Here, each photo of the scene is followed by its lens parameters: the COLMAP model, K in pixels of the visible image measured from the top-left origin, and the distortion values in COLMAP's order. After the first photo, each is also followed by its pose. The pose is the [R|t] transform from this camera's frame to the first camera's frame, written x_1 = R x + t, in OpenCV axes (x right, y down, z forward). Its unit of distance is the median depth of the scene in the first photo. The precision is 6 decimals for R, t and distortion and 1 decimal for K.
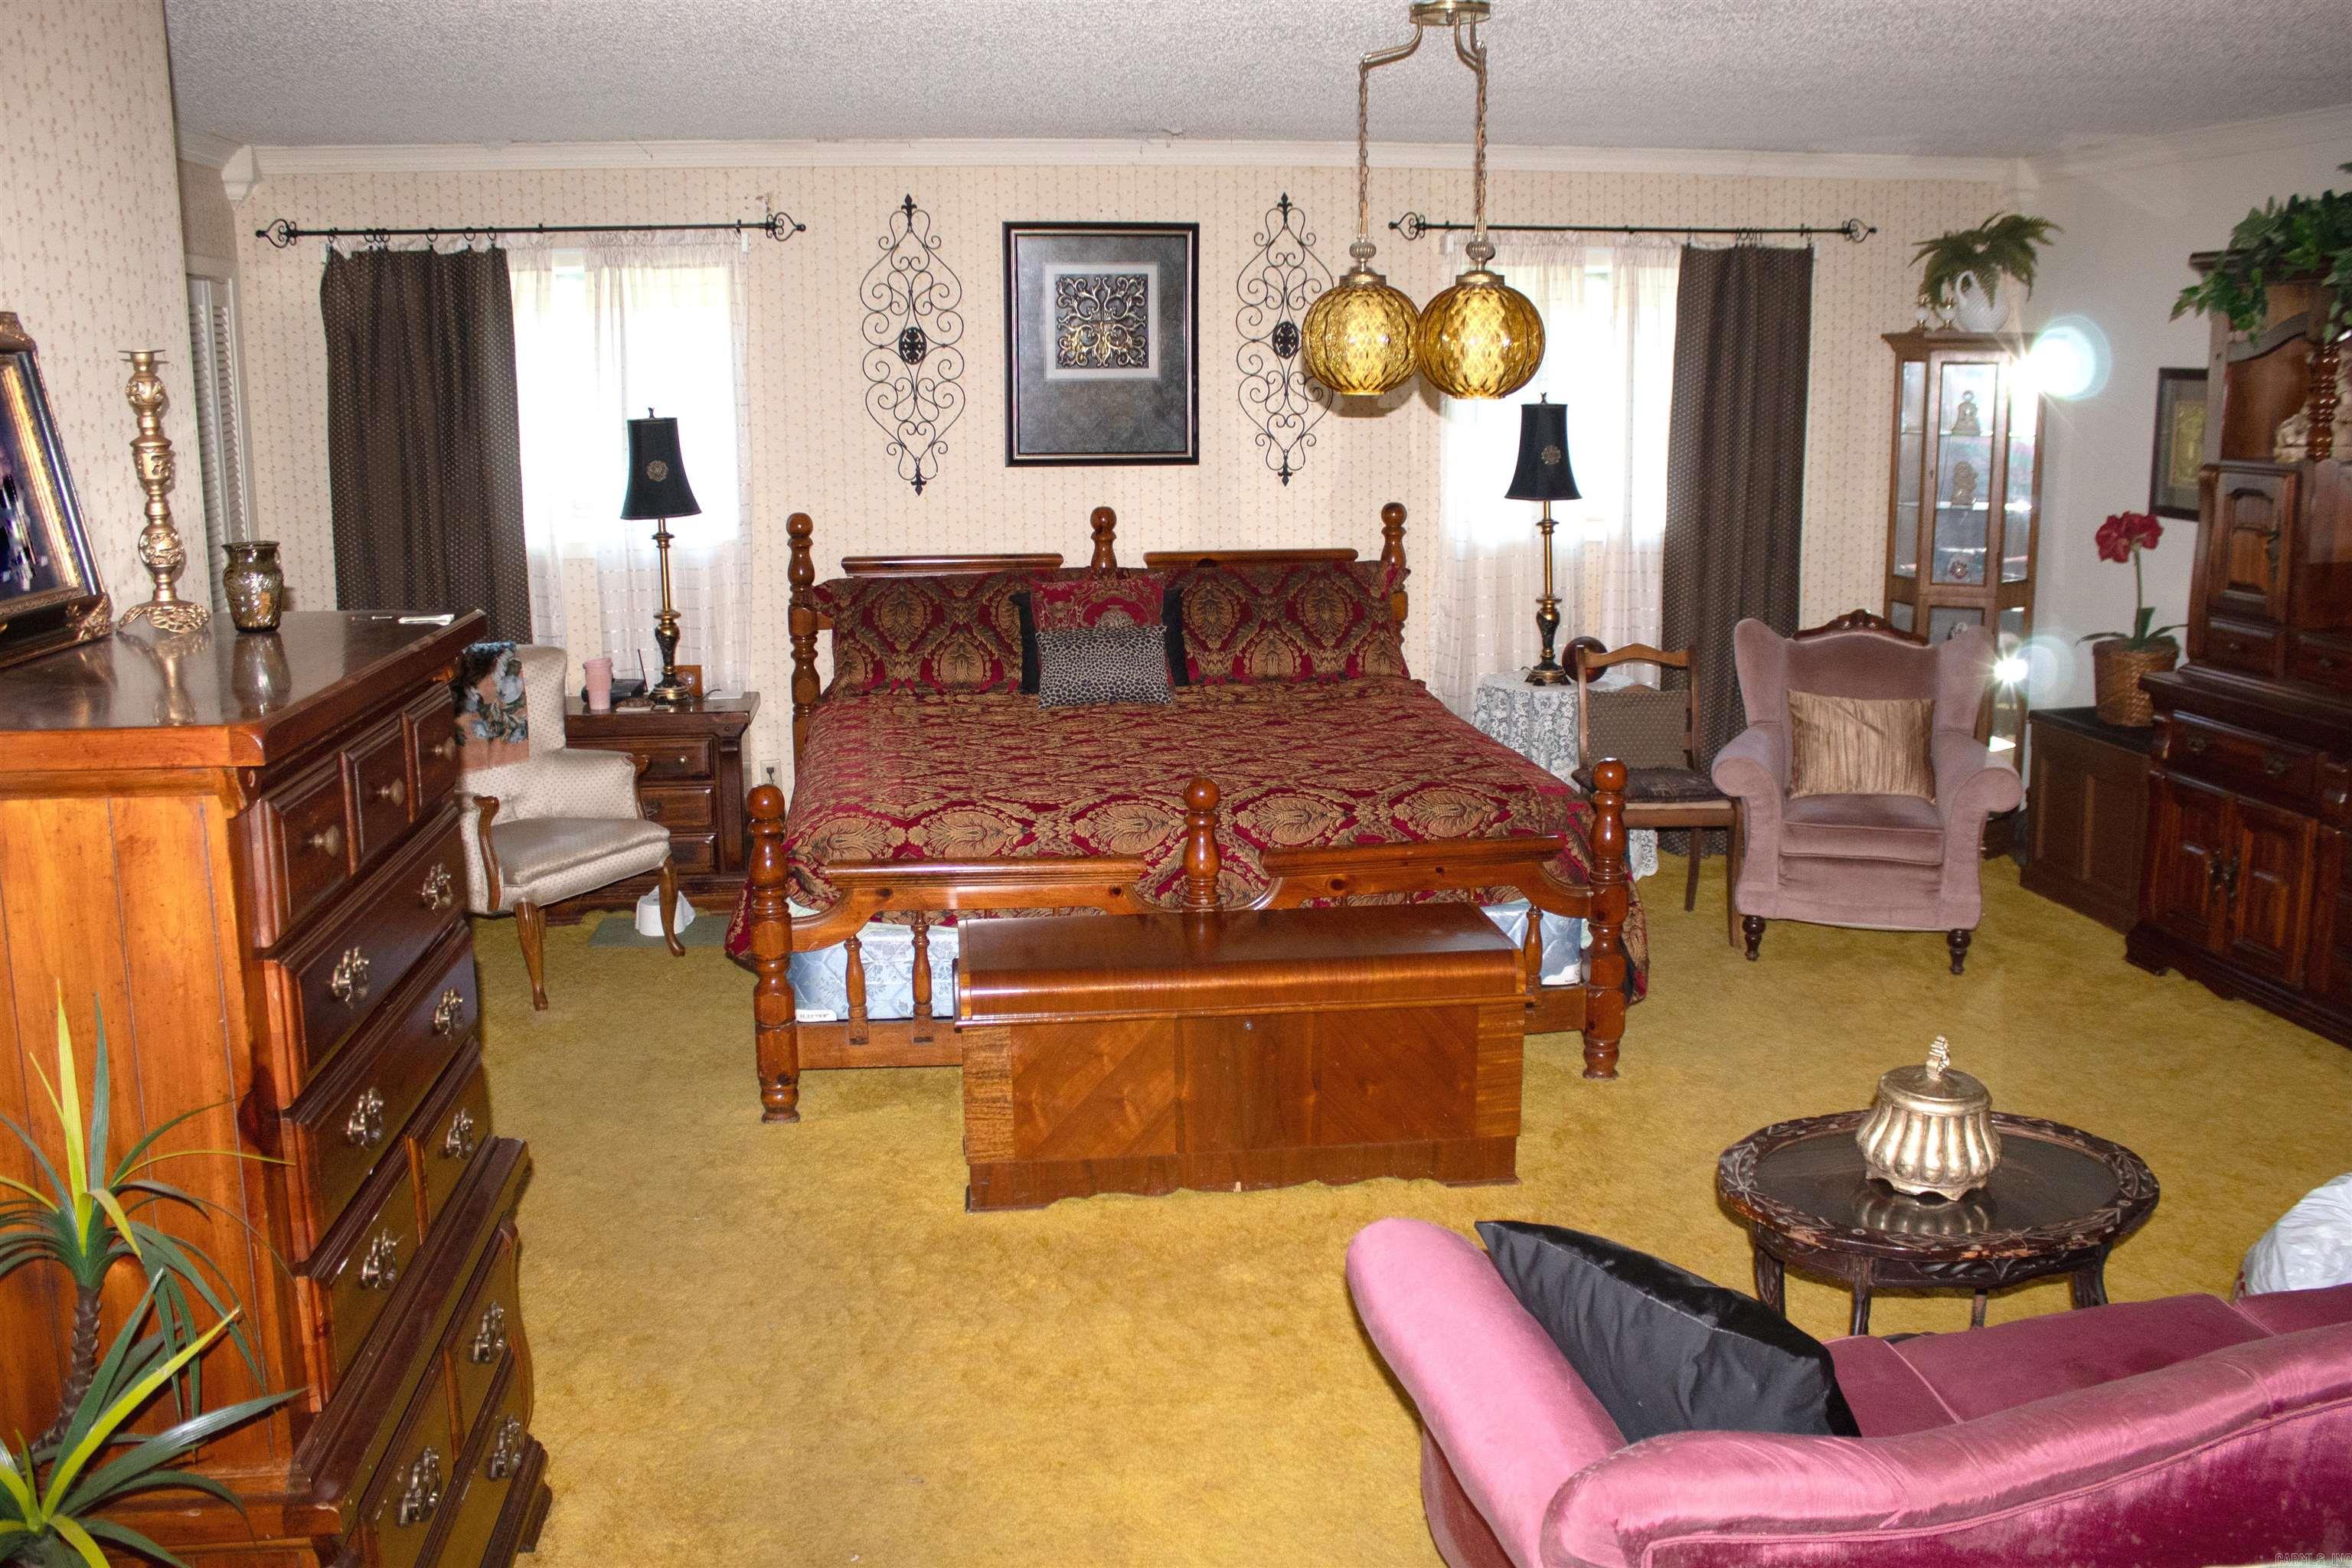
lens RADIAL K [[2006.3, 0, 1176.0], [0, 2006.3, 784.0], [0, 0, 1]] dist [-0.169239, 0.153862]
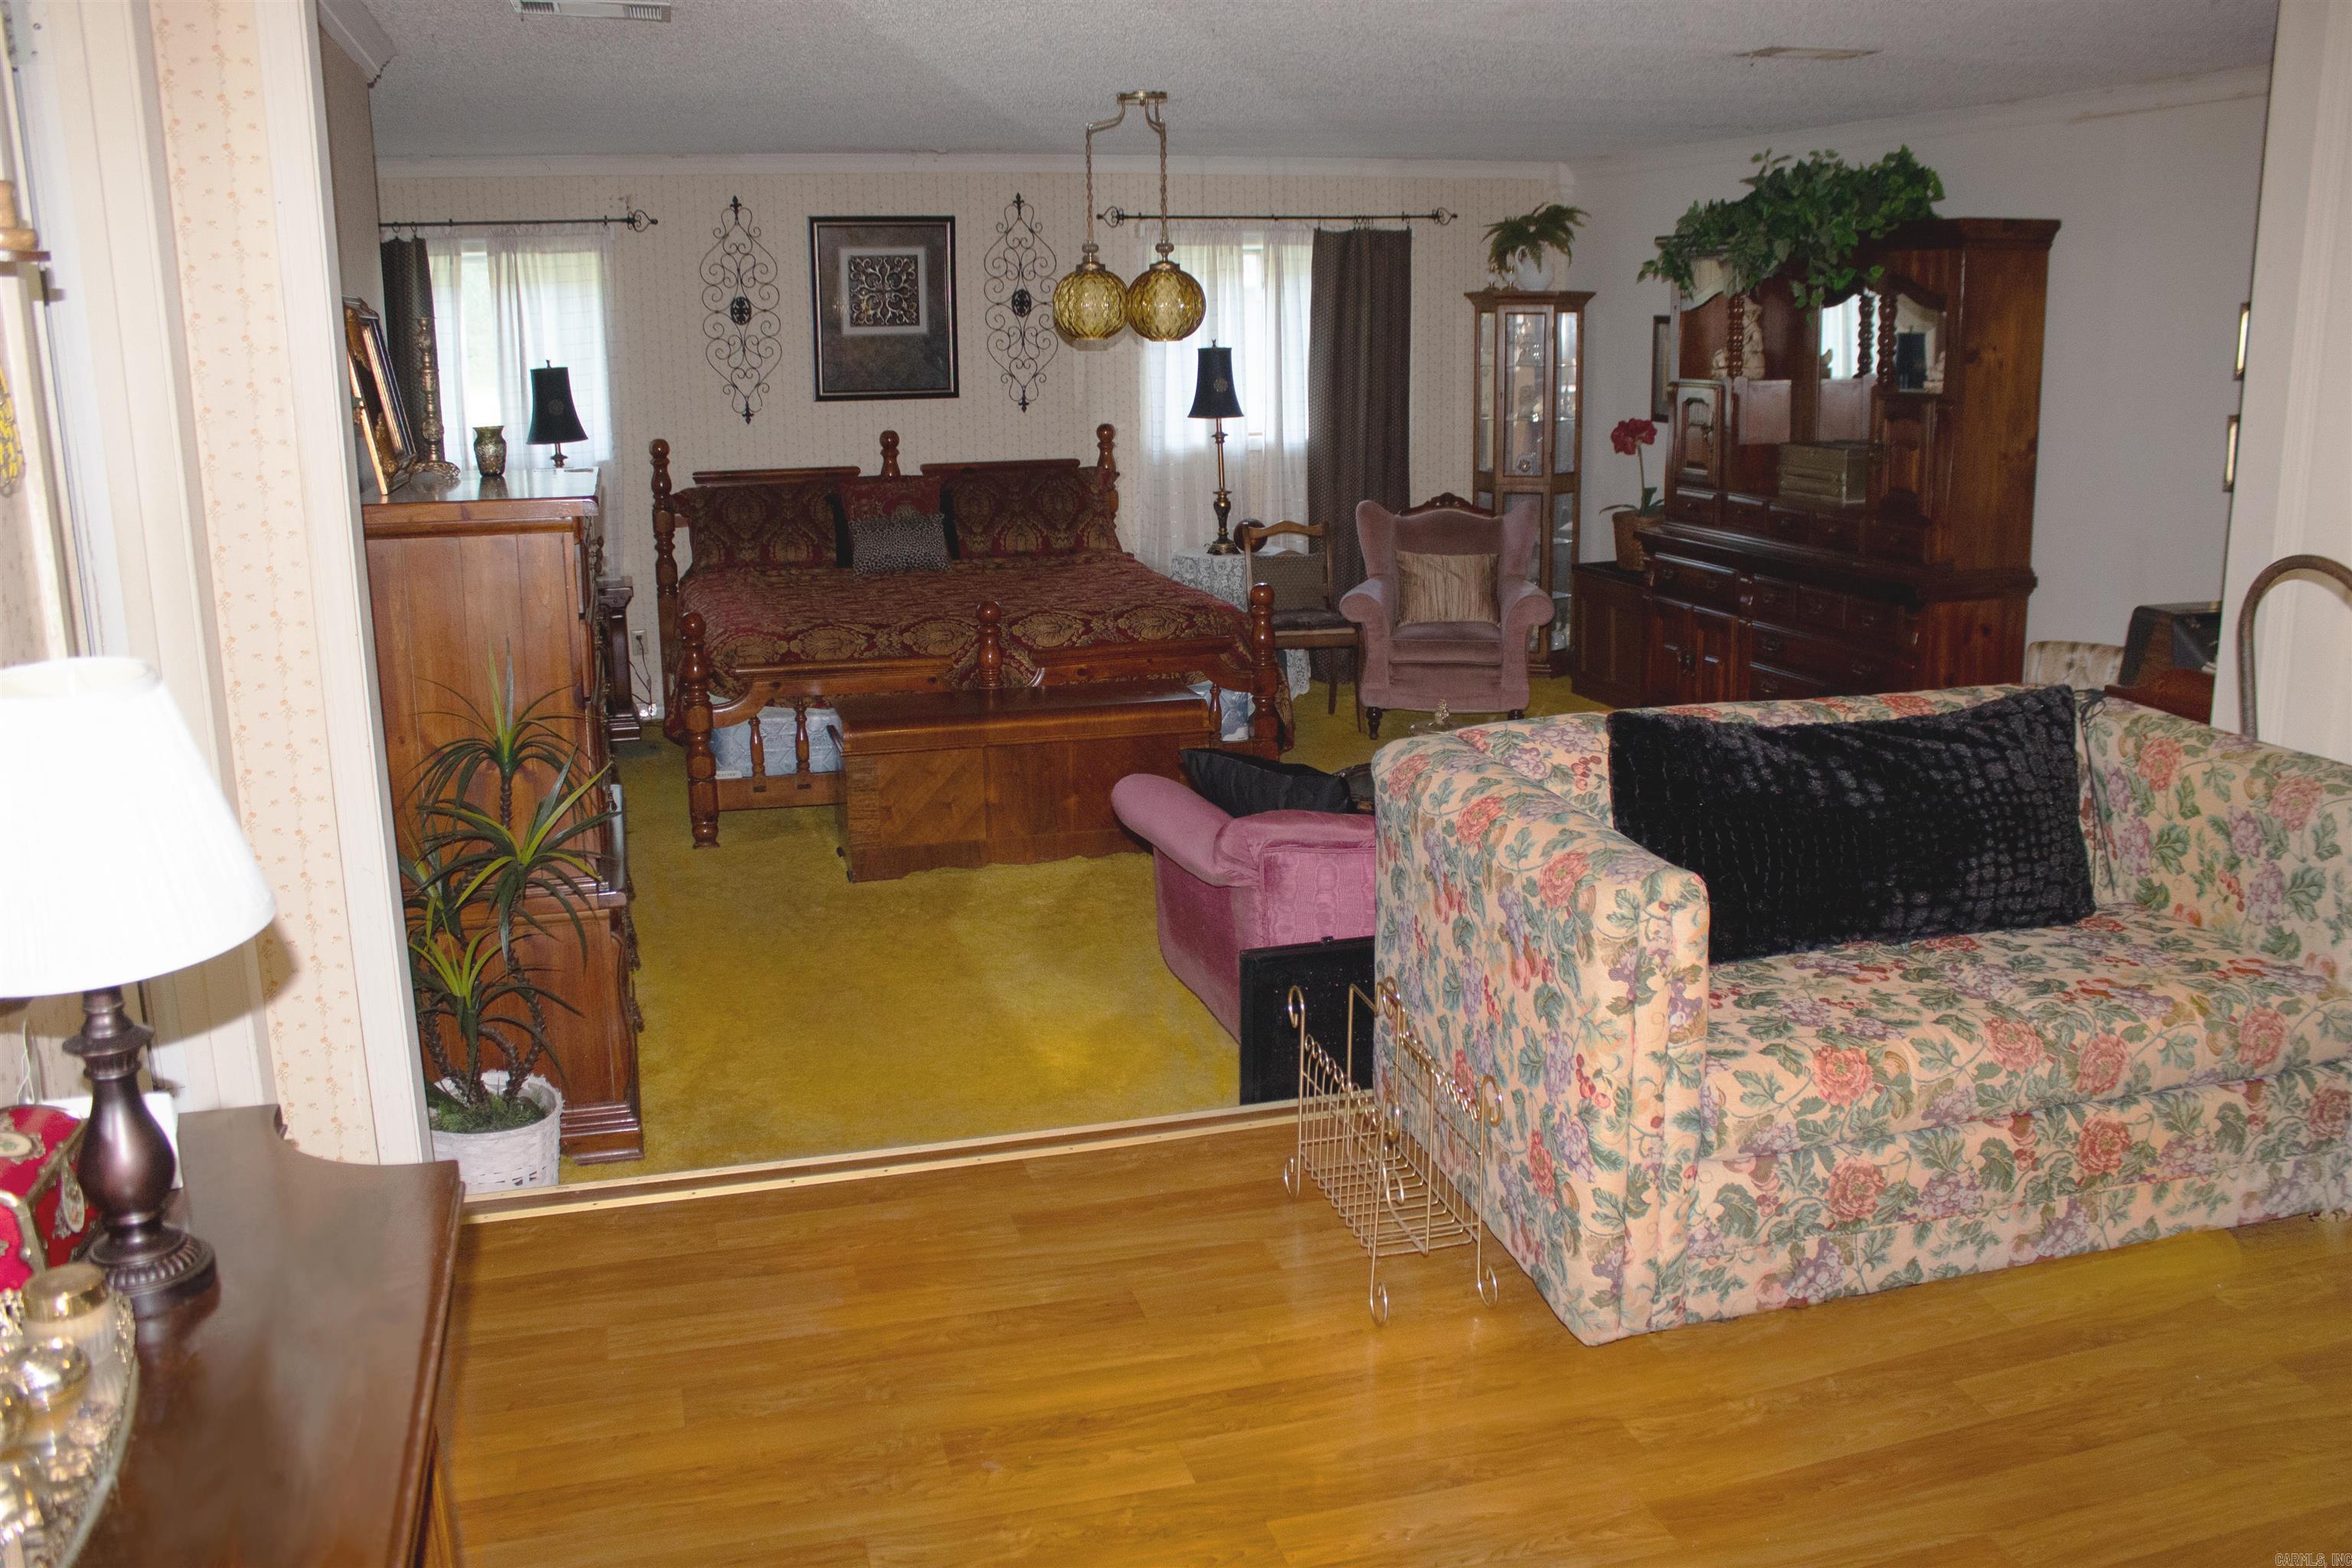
lens RADIAL K [[2006.3, 0, 1176.0], [0, 2006.3, 784.0], [0, 0, 1]] dist [-0.169239, 0.153862]
pose [[0.988430, -0.038981, 0.146582, -0.053935], [0.035920, 0.999079, 0.023470, 0.076568], [-0.147362, -0.017934, 0.988920, -0.362268]]
